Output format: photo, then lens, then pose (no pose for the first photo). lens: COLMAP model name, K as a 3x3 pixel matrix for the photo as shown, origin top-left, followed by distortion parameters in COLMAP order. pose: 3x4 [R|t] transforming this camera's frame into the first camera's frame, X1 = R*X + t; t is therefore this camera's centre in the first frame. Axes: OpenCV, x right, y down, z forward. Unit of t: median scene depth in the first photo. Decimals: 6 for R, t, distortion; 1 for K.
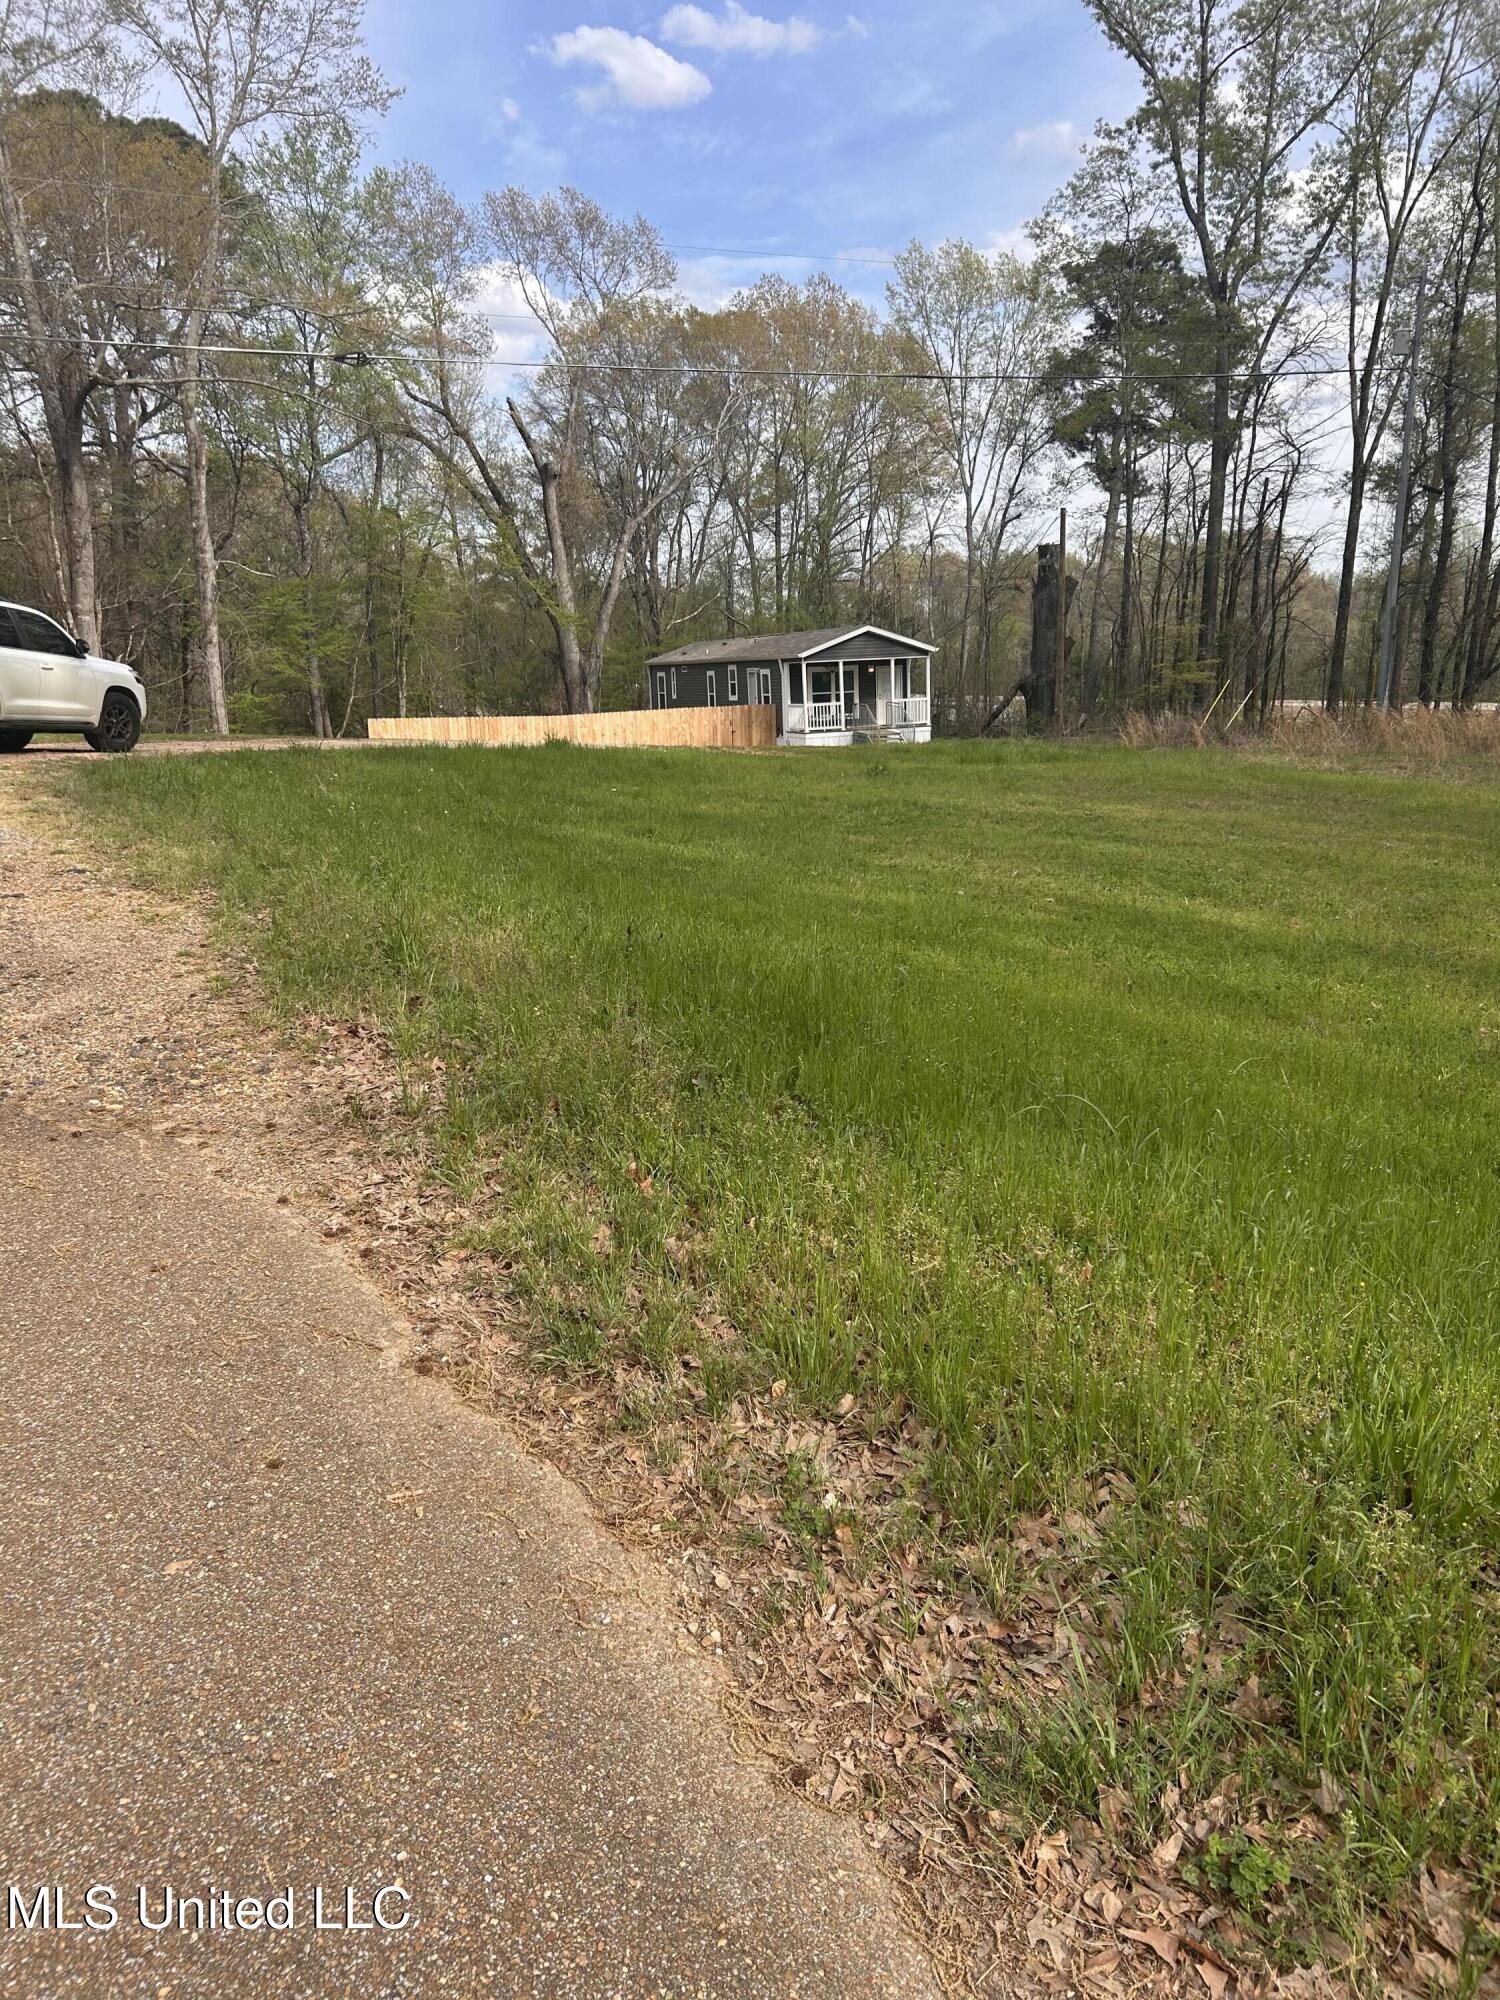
lens RADIAL K [[1501.2, 0, 740.3], [0, 1501.2, 1005.6], [0, 0, 1]] dist [0.029270, -0.022653]
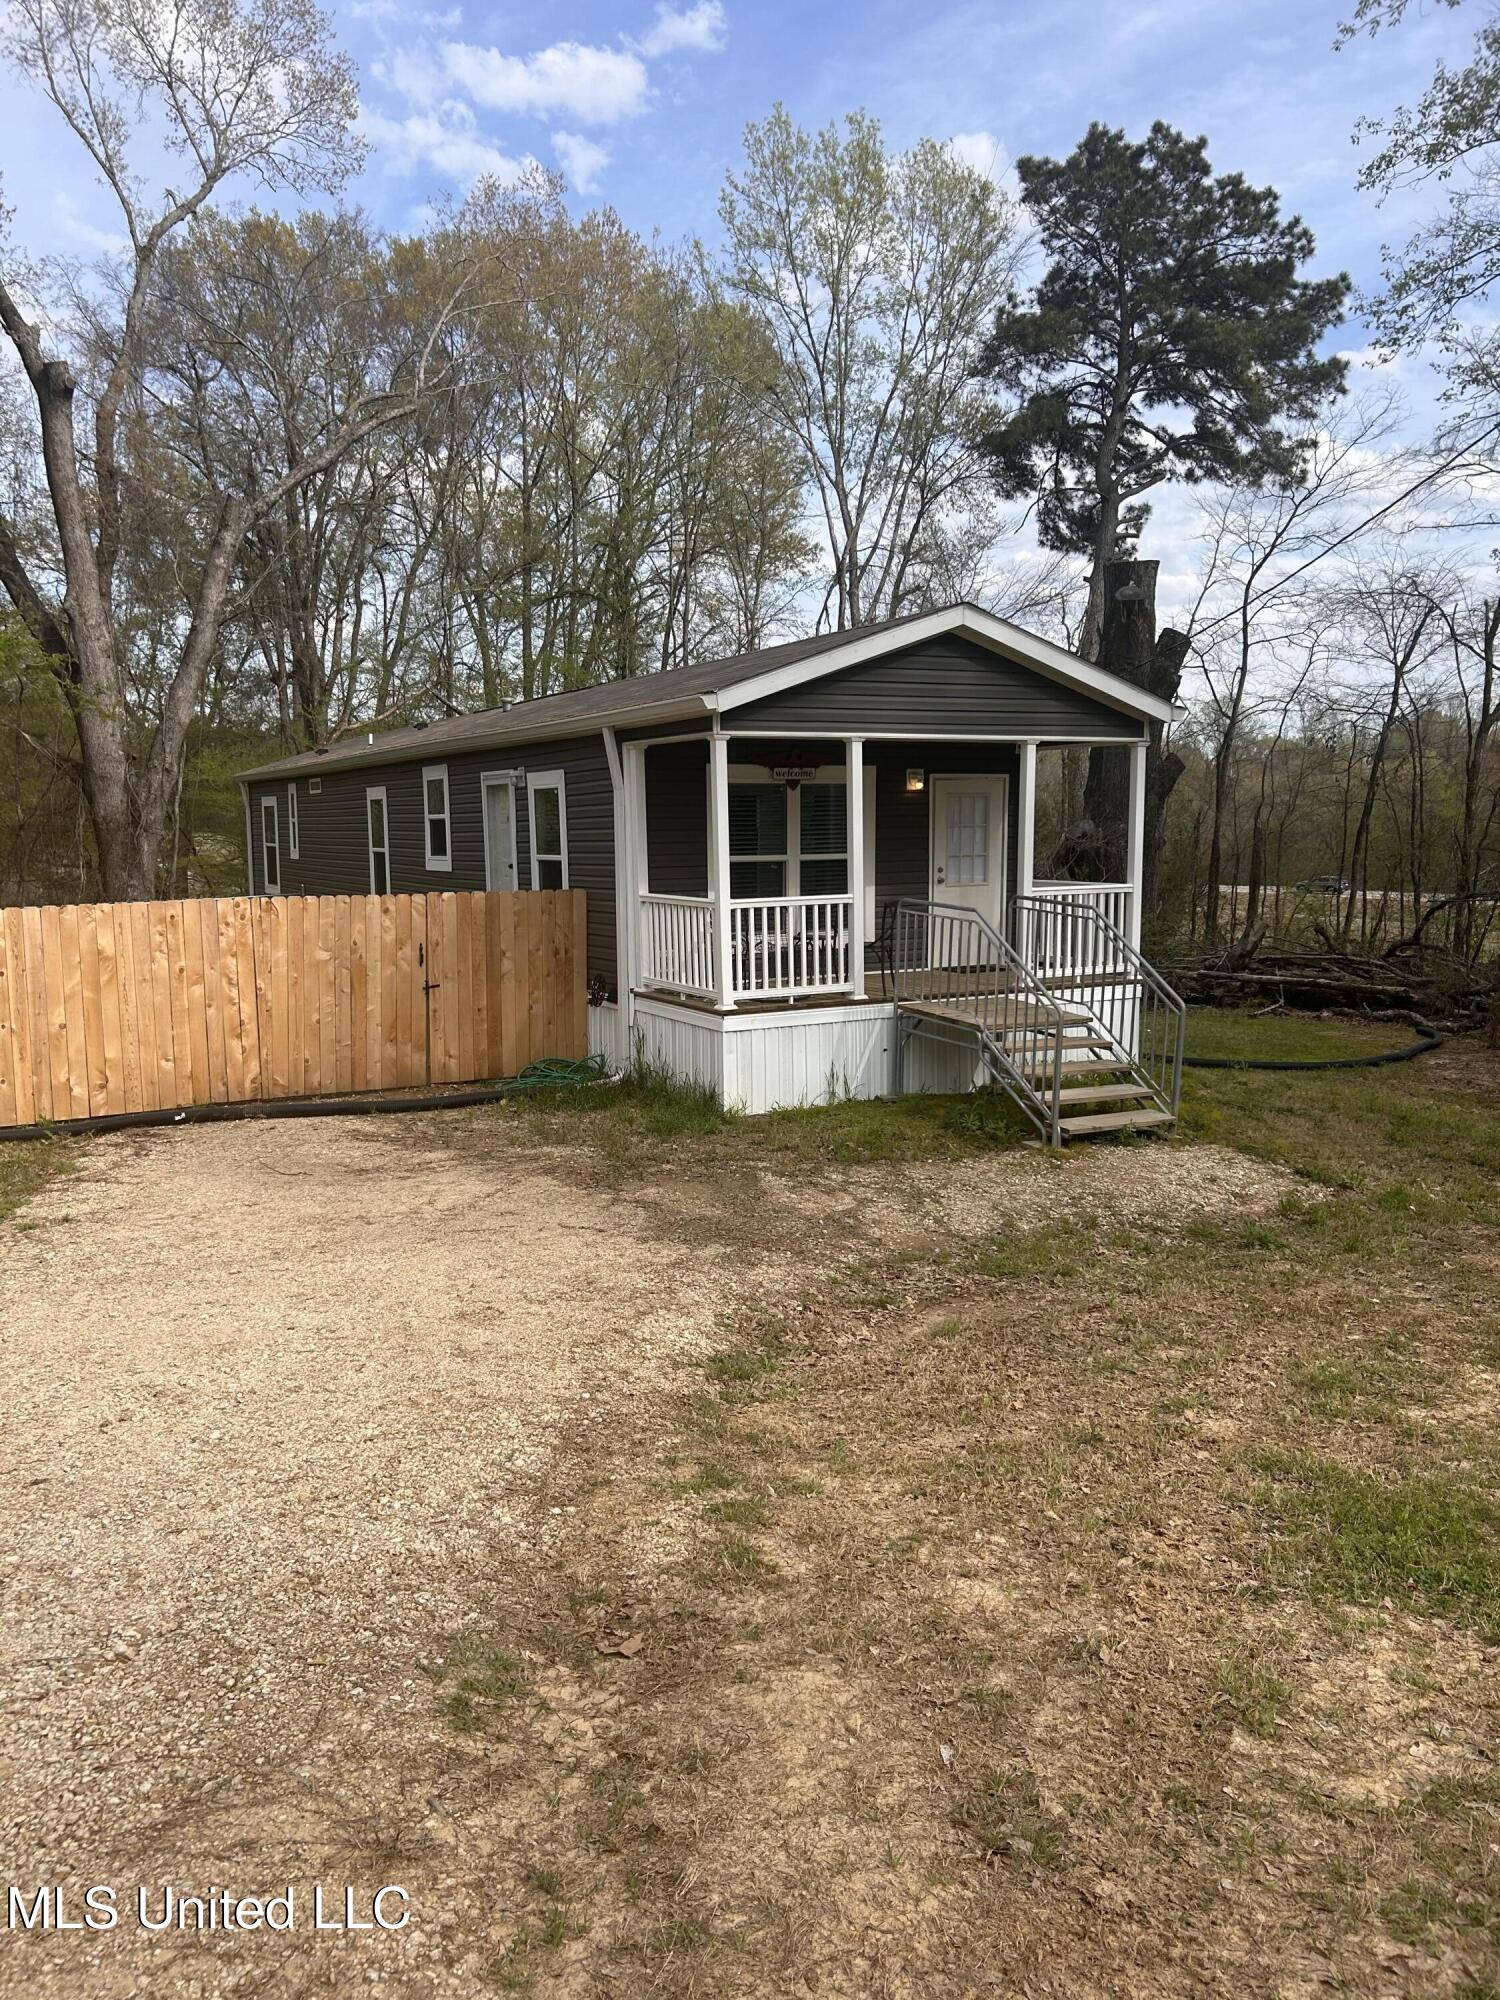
lens RADIAL K [[1501.2, 0, 717.3], [0, 1501.2, 988.0], [0, 0, 1]] dist [0.029270, -0.022653]
pose [[0.985505, 0.013890, 0.169079, 0.000341], [0.006072, 0.993116, -0.116979, -0.120054], [-0.169539, 0.116310, 0.978636, 0.580306]]
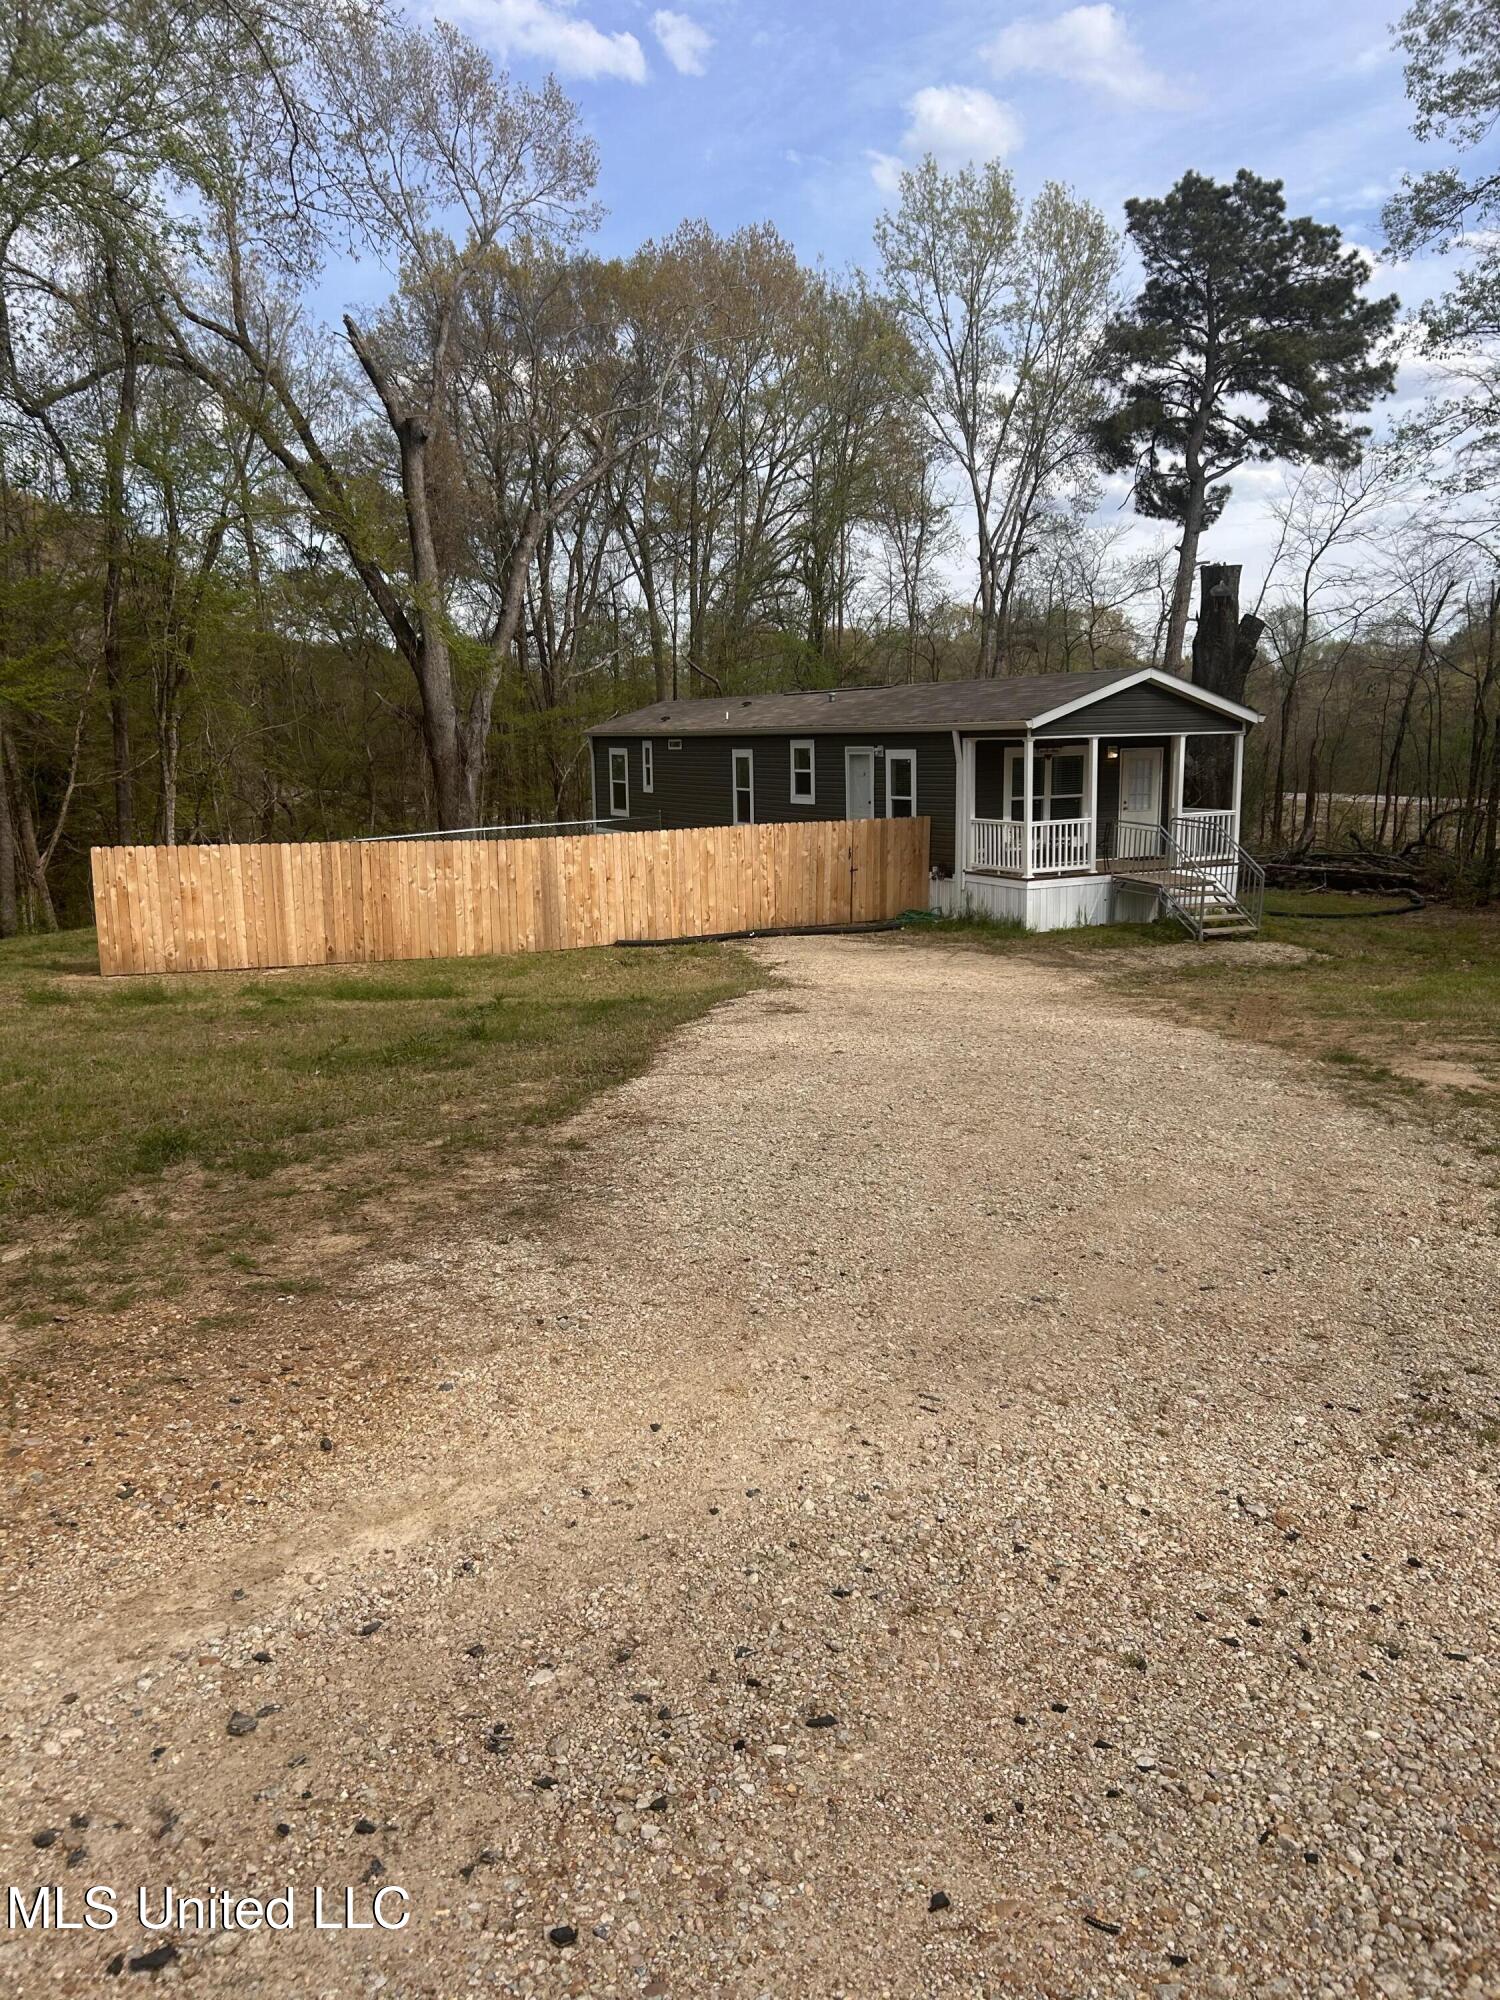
lens RADIAL K [[1501.2, 0, 746.6], [0, 1501.2, 994.9], [0, 0, 1]] dist [0.029270, -0.022653]
pose [[0.988642, -0.003198, 0.150257, -0.094099], [0.011341, 0.998510, -0.053370, -0.090747], [-0.149863, 0.054468, 0.987205, 0.405250]]
